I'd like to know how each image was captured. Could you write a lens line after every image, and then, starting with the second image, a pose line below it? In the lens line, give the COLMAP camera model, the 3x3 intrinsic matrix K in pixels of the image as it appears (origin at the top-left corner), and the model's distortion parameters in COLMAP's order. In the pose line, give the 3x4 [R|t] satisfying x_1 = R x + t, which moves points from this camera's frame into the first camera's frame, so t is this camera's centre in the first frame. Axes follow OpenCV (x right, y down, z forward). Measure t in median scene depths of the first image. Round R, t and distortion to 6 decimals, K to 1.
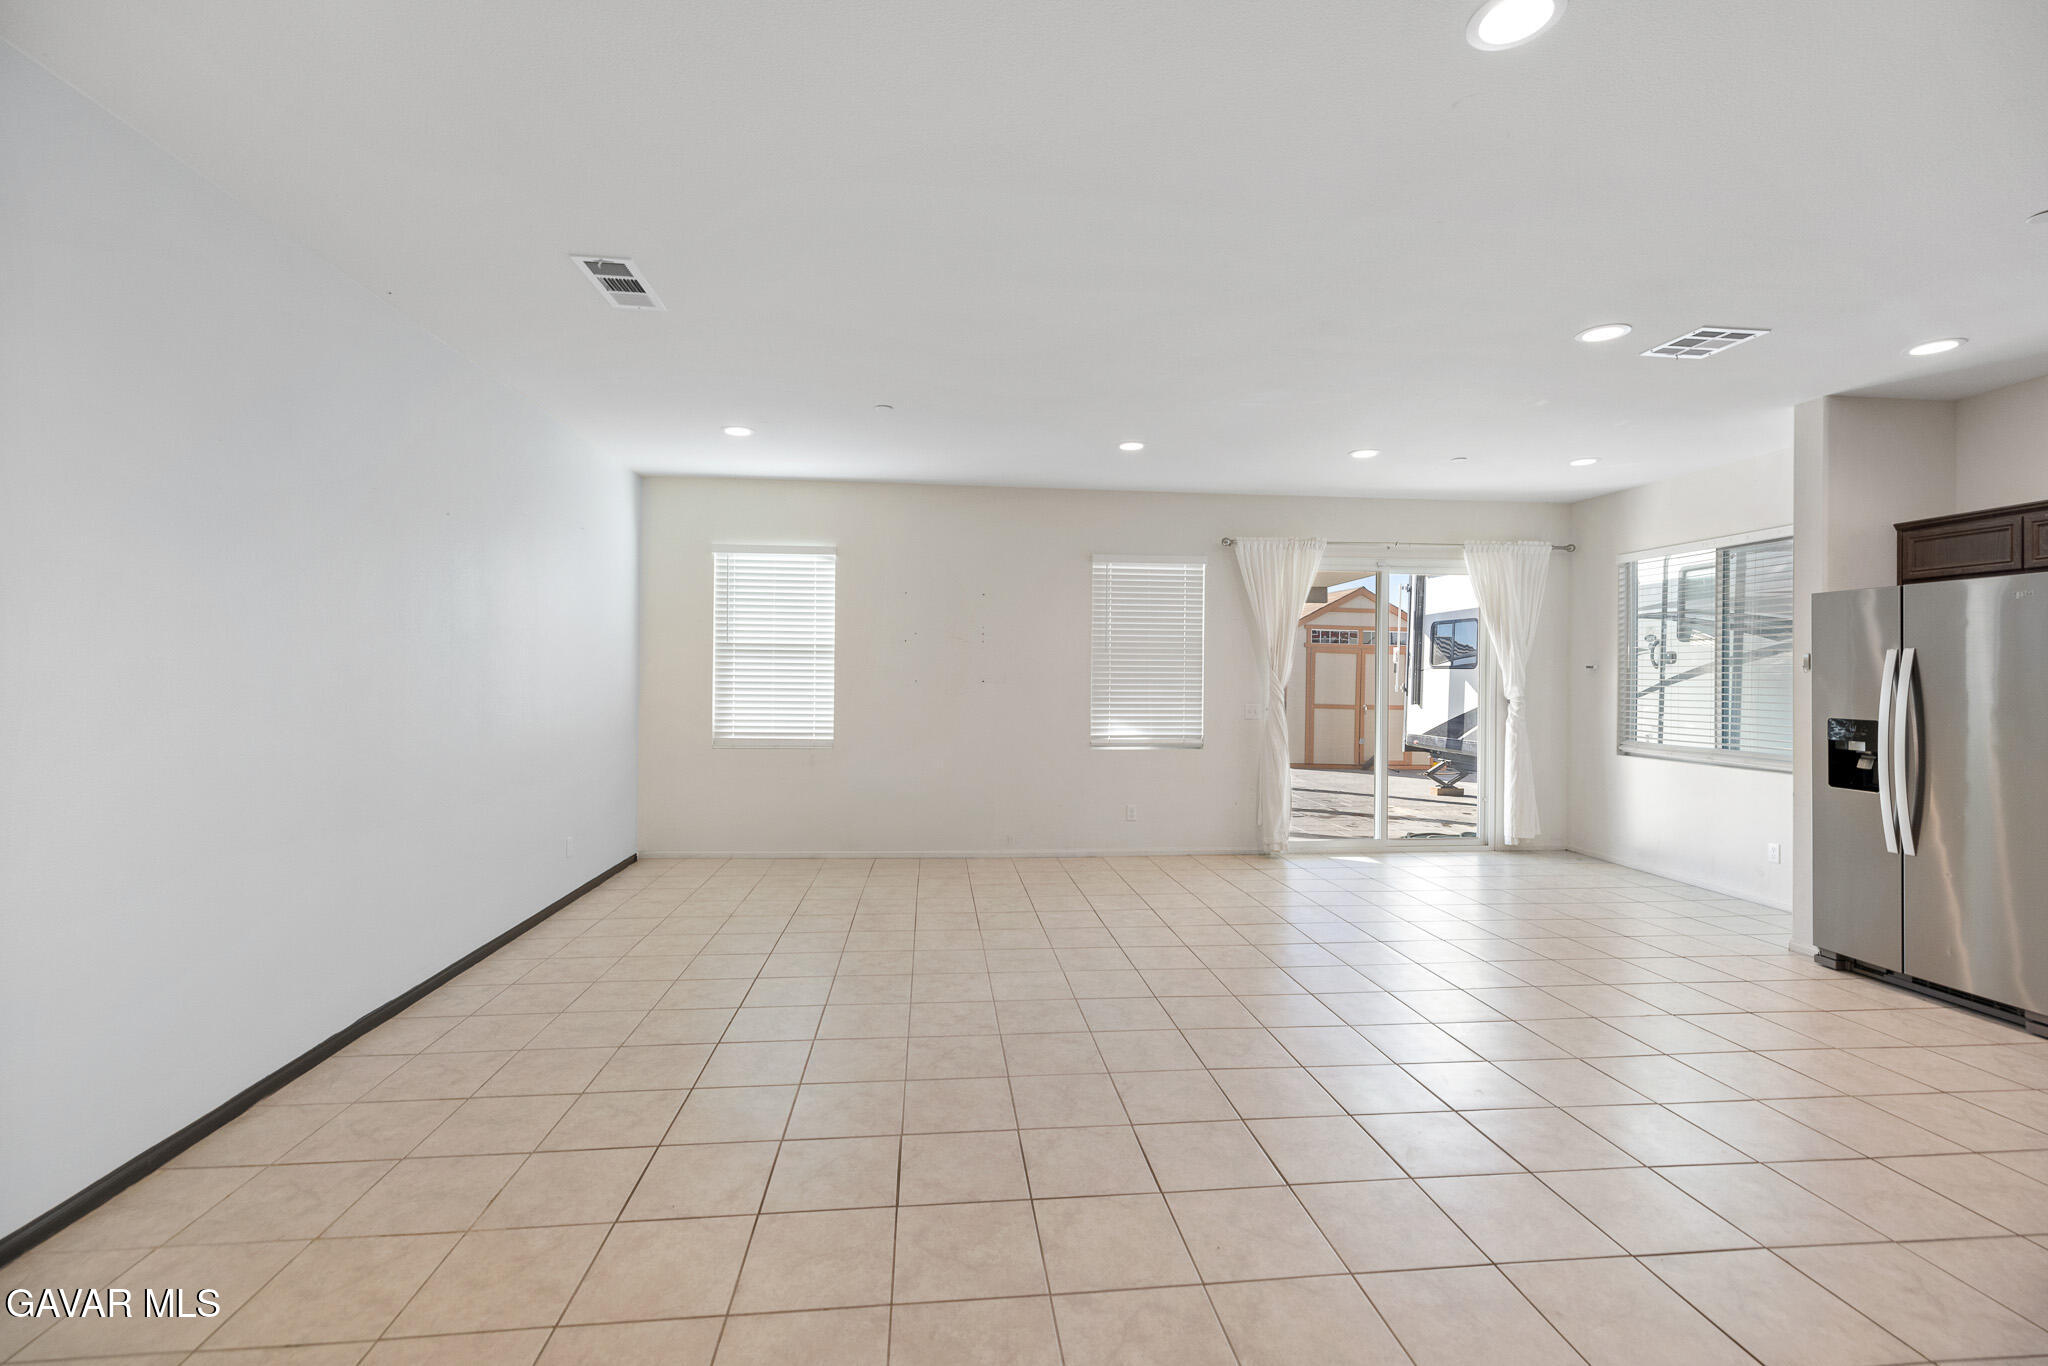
lens RADIAL K [[864.4, 0, 1024.8], [0, 864.4, 668.2], [0, 0, 1]] dist [0.000018, -0.000109]
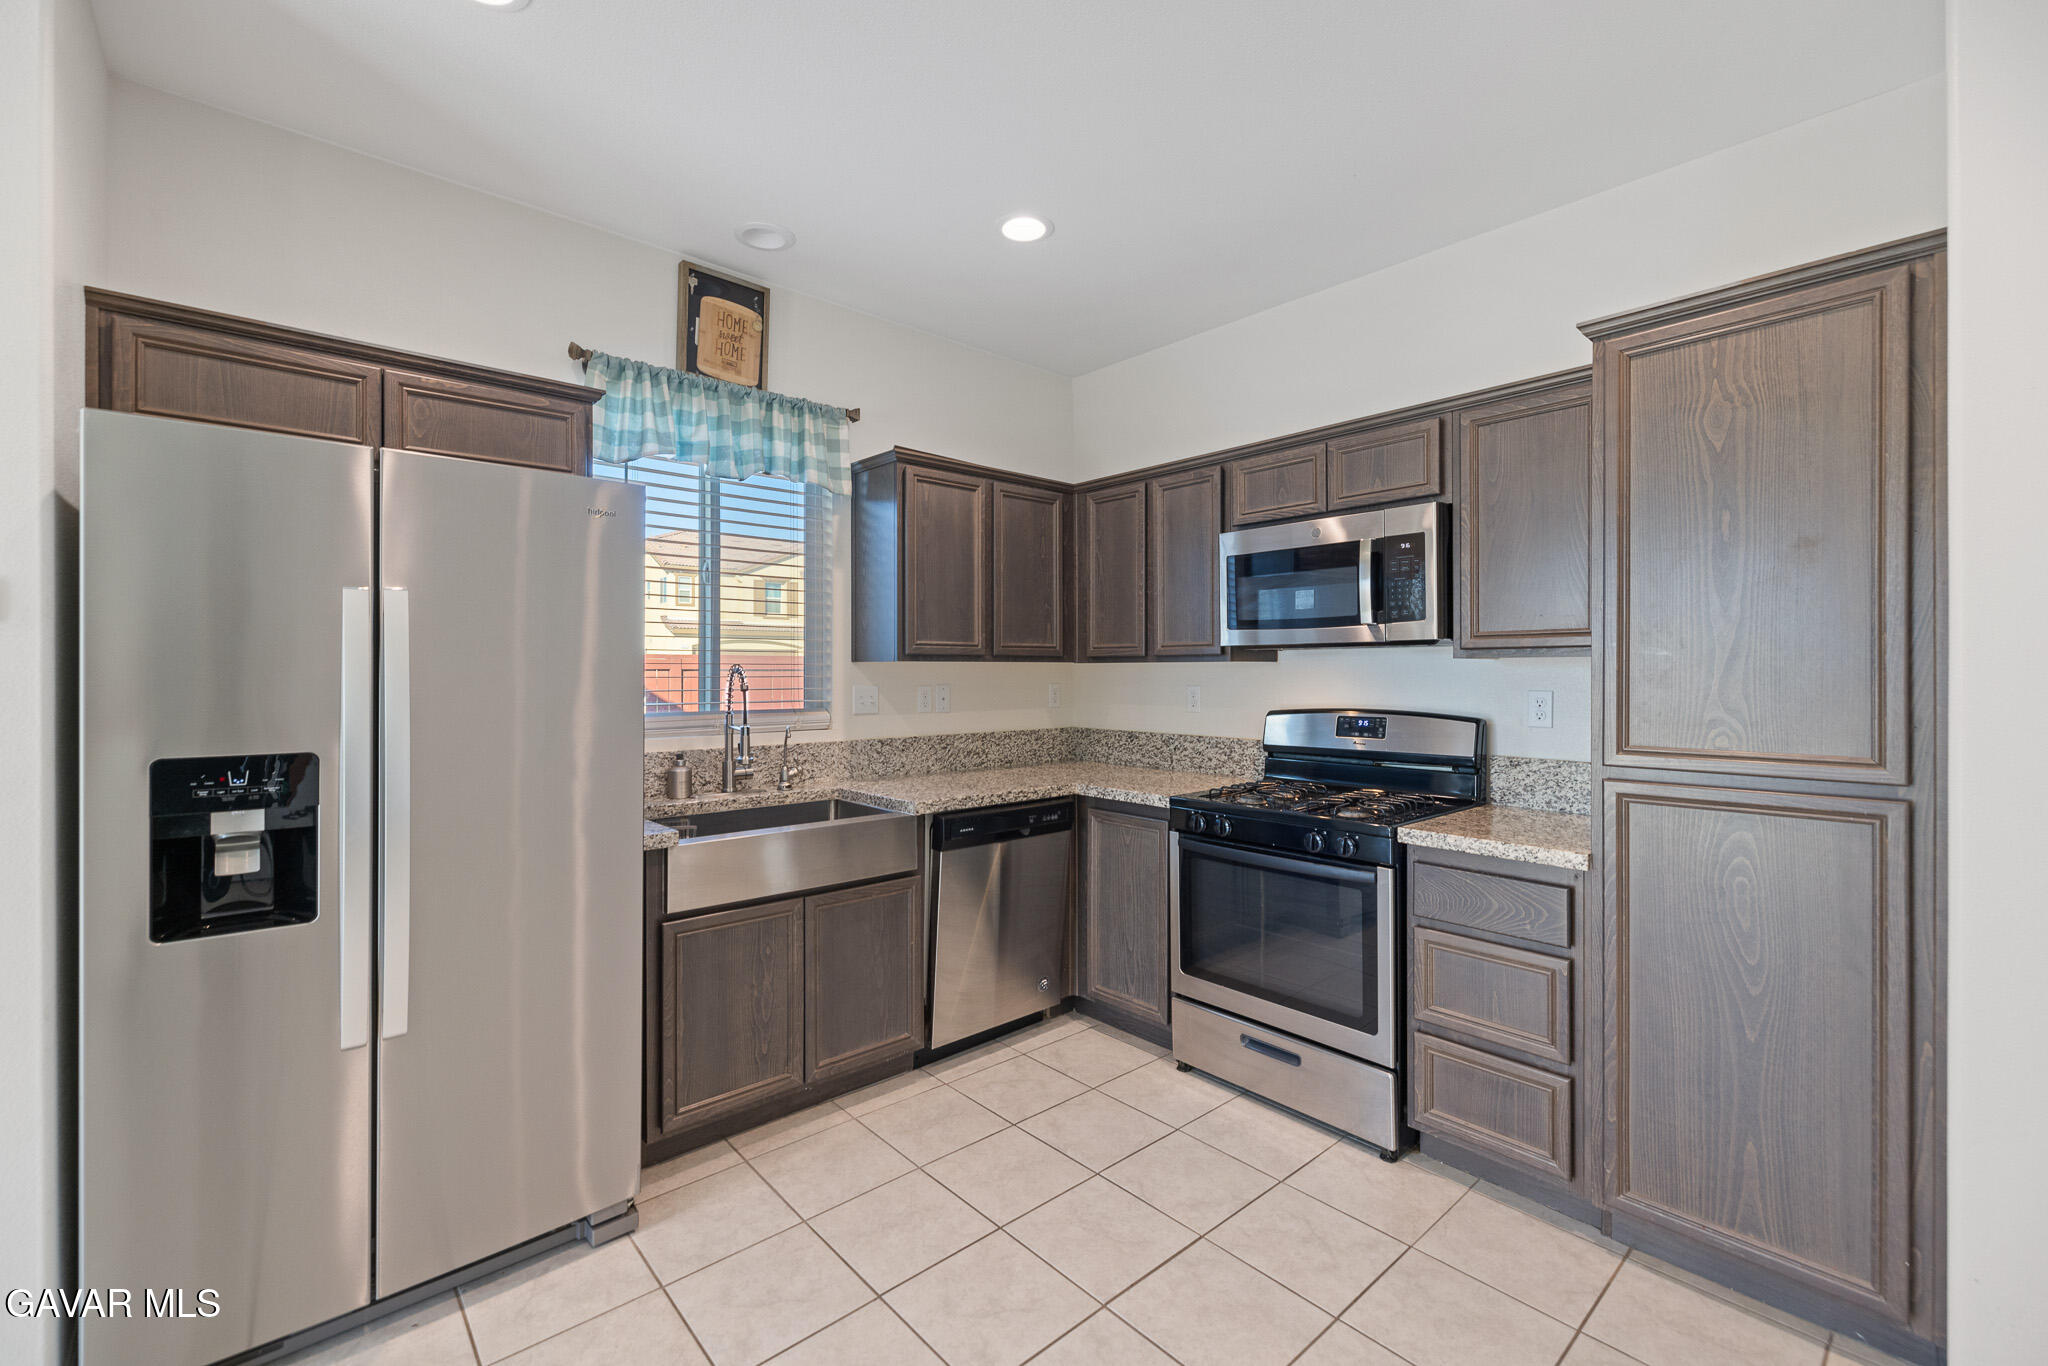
lens RADIAL K [[864.4, 0, 1024.8], [0, 864.4, 668.2], [0, 0, 1]] dist [0.000018, -0.000109]
pose [[-0.576122, -0.015654, 0.817214, 0.430209], [-0.024093, 0.999707, 0.002164, 0.009133], [-0.817008, -0.018443, -0.576331, 0.949106]]
